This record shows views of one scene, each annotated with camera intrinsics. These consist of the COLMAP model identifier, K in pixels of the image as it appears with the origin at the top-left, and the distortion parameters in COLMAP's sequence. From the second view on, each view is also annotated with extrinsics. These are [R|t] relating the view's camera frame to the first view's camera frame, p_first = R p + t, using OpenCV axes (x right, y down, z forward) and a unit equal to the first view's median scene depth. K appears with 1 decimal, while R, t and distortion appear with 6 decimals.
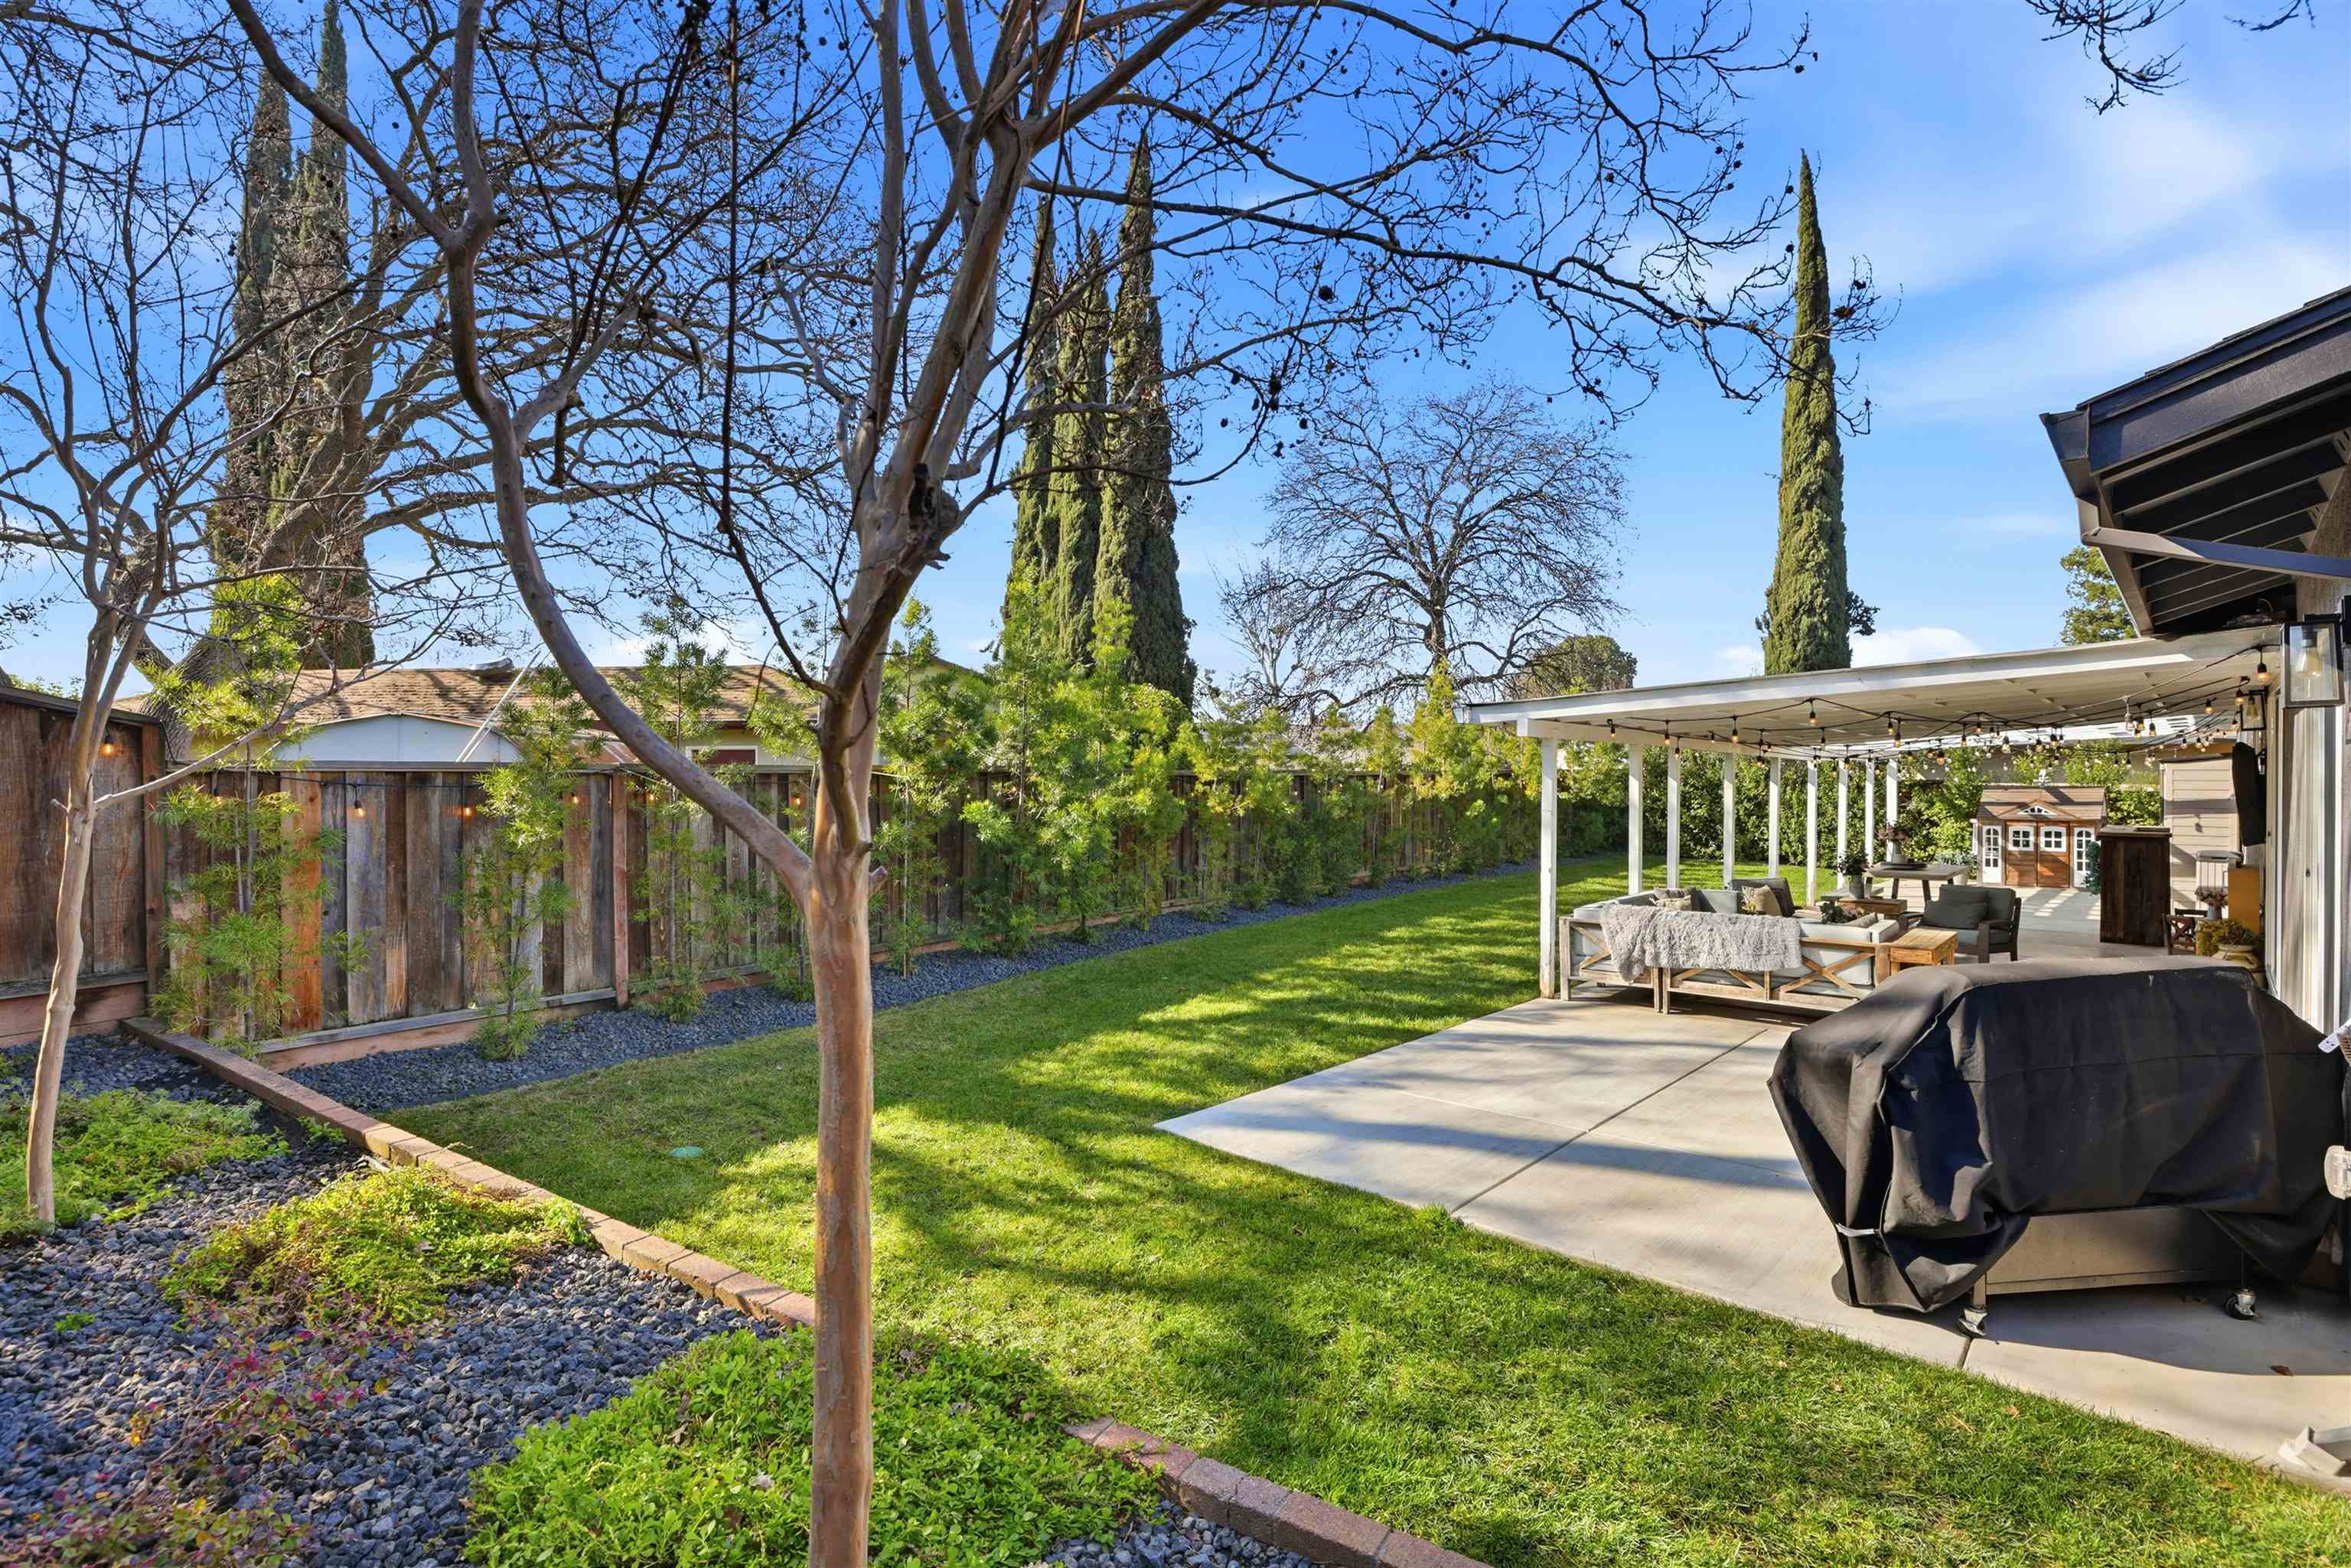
lens RADIAL K [[1086.8, 0, 1173.8], [0, 1086.8, 779.6], [0, 0, 1]] dist [-0.040453, 0.010694]
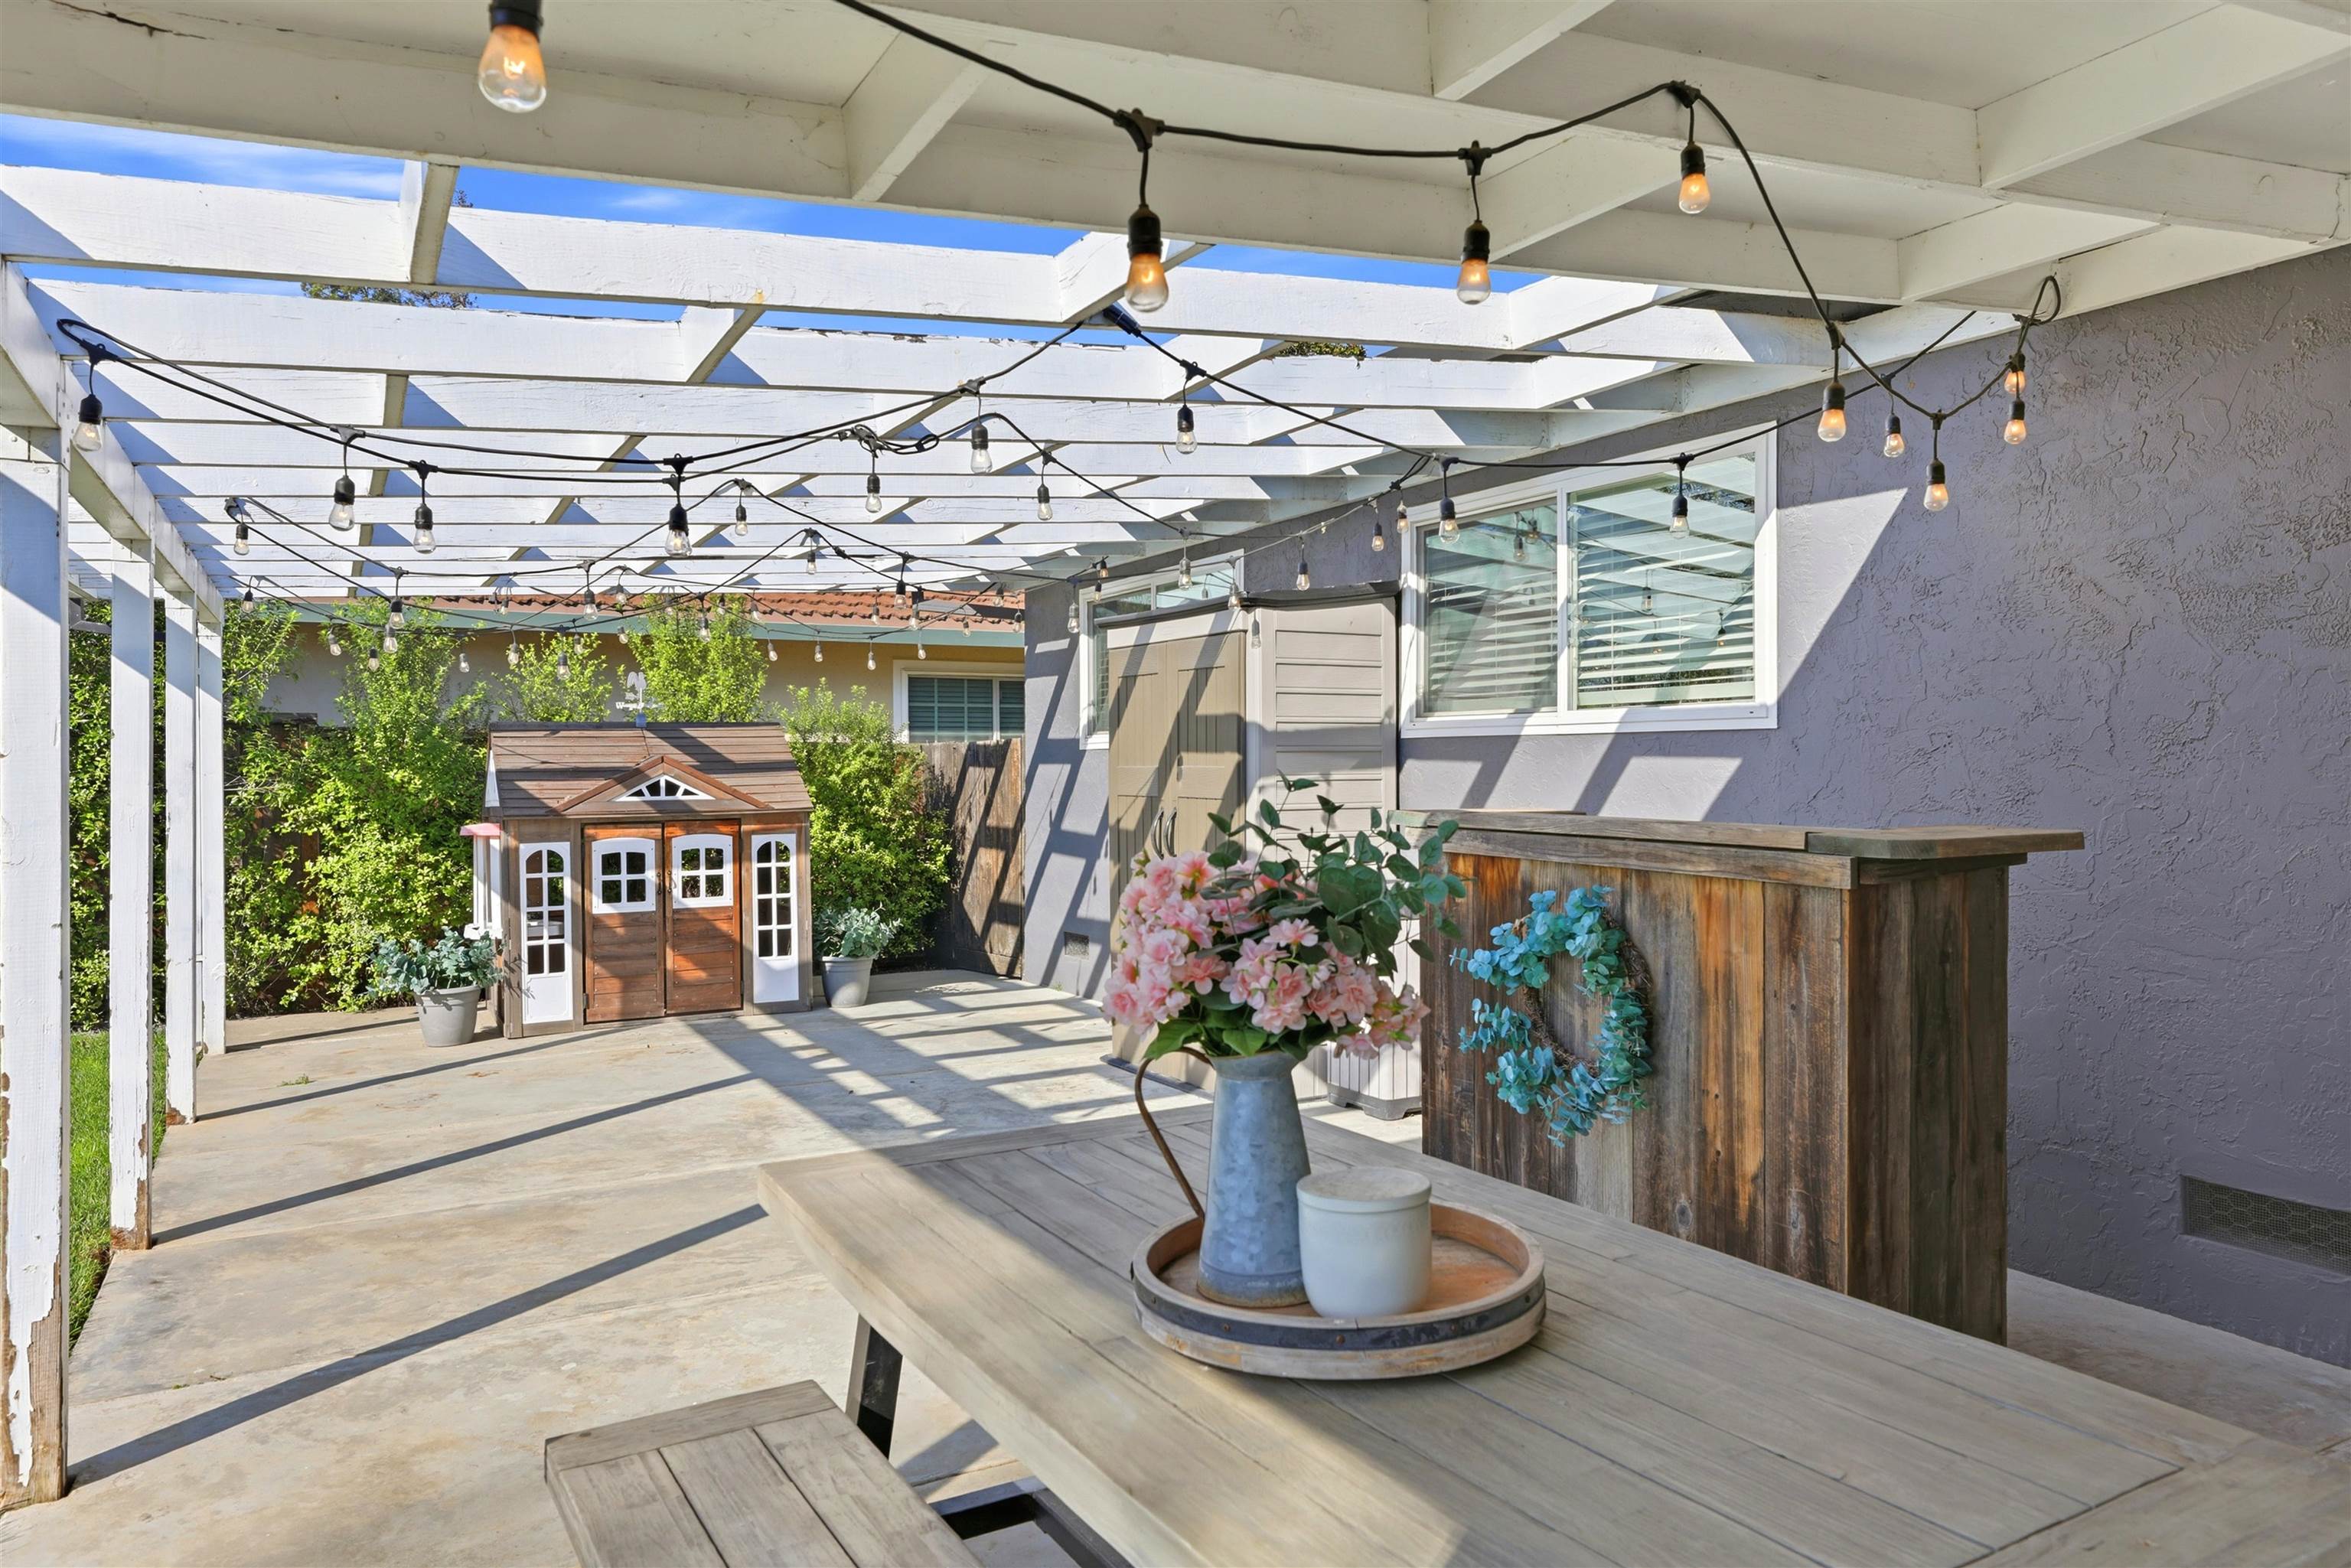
lens RADIAL K [[1572.4, 0, 1175.8], [0, 1572.4, 773.2], [0, 0, 1]] dist [0.001228, -0.000124]
pose [[0.302412, -0.009085, 0.953134, 0.385677], [0.013609, 0.999894, 0.005213, 0.023346], [-0.953080, 0.011394, 0.302503, 0.693669]]
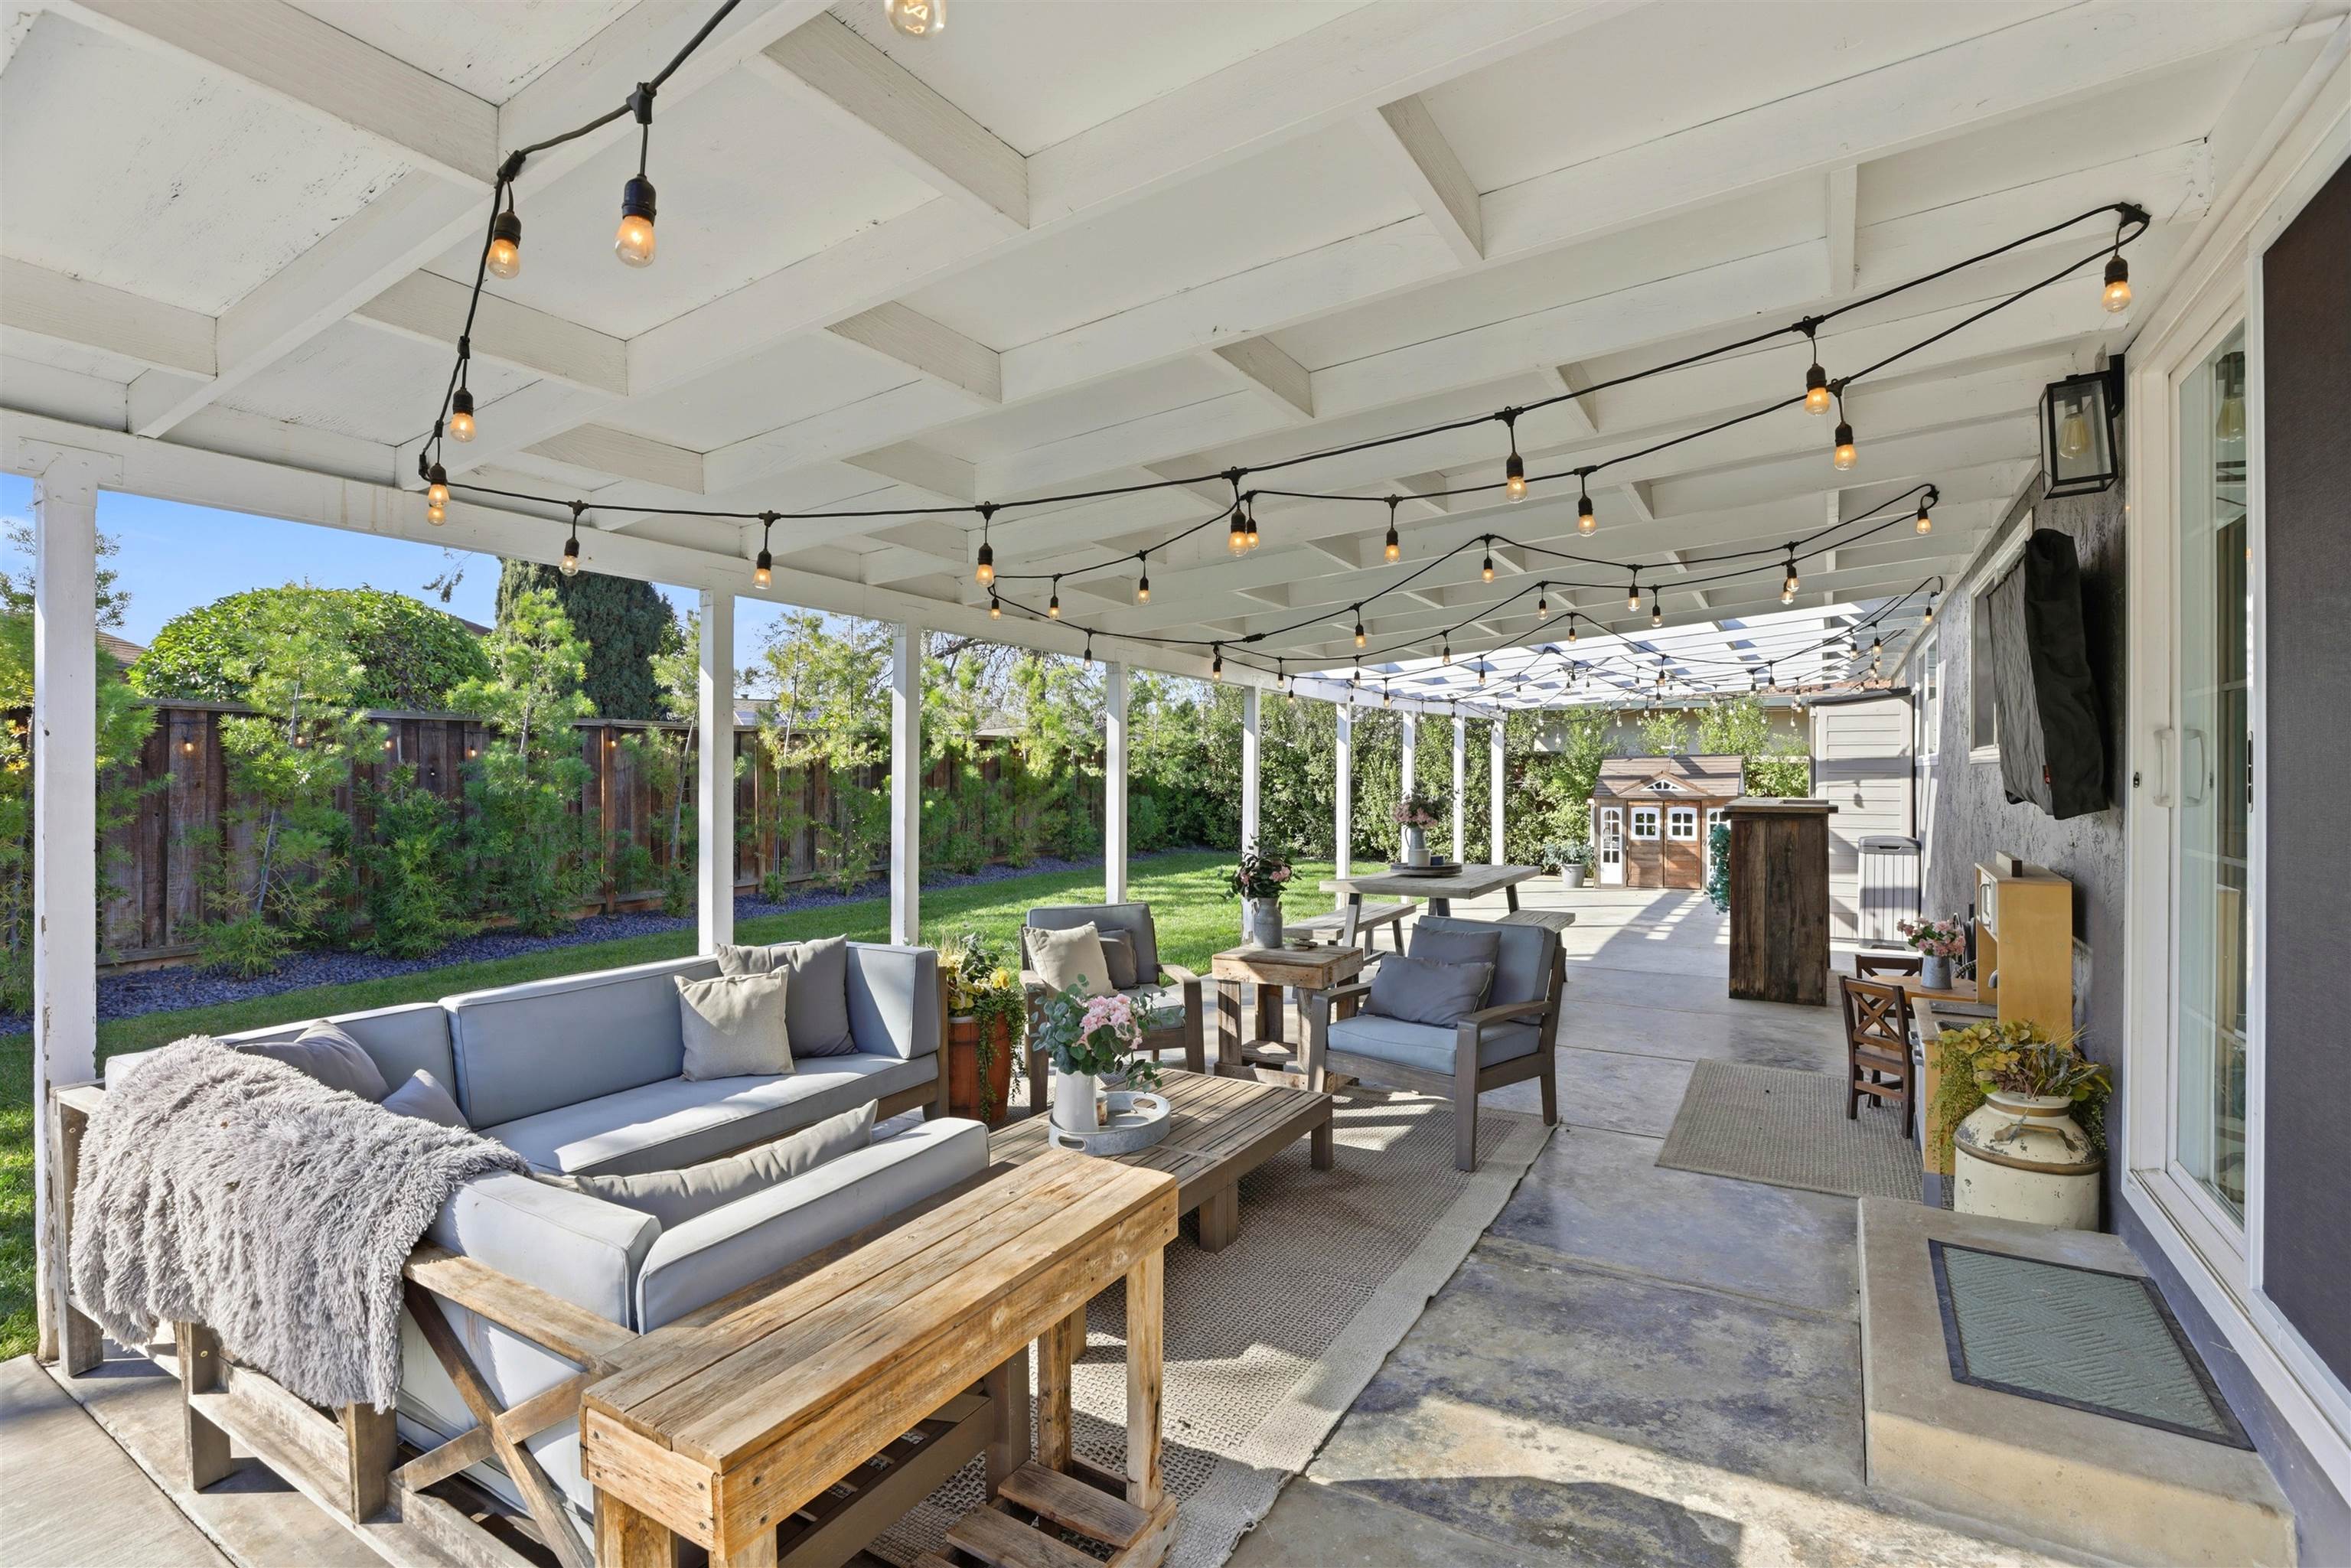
lens RADIAL K [[1086.8, 0, 1174.4], [0, 1086.8, 771.9], [0, 0, 1]] dist [-0.040453, 0.010694]
pose [[0.973558, 0.000044, 0.228438, 0.303011], [0.001150, 0.999986, -0.005092, 0.022586], [-0.228436, 0.005220, 0.973545, 0.338866]]
